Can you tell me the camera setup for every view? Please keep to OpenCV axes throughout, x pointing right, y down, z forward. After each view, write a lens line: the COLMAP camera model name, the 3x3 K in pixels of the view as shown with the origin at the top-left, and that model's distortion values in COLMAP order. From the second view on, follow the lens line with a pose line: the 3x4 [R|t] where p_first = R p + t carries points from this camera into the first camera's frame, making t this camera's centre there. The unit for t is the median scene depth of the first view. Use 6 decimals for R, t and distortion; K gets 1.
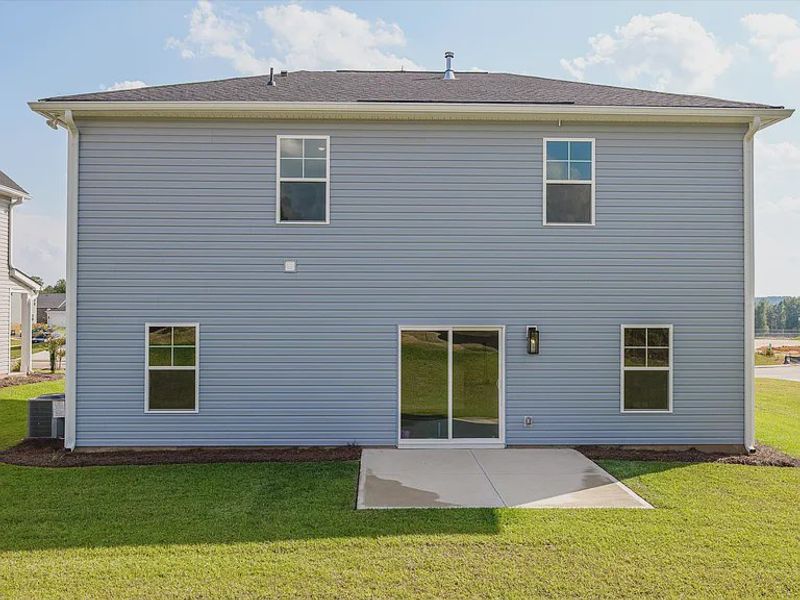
lens RADIAL K [[612.2, 0, 400.0], [0, 612.2, 326.7], [0, 0, 1]] dist [-0.005302, -0.007434]
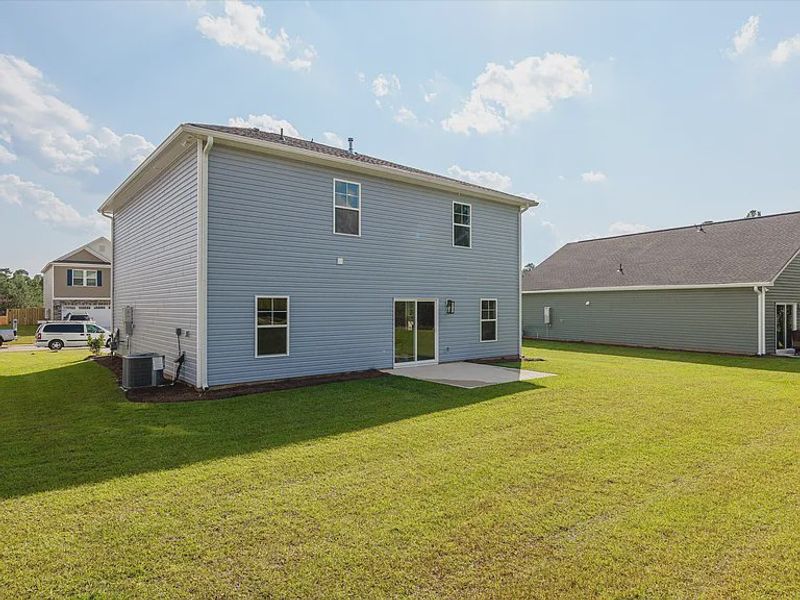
lens RADIAL K [[421.2, 0, 400.0], [0, 421.2, 300.0], [0, 0, 1]] dist [-0.000095, -0.000264]
pose [[0.833763, 0.005724, 0.552093, -0.654720], [-0.009625, 0.999945, 0.004169, -0.002402], [-0.552039, -0.008790, 0.833772, -0.009538]]
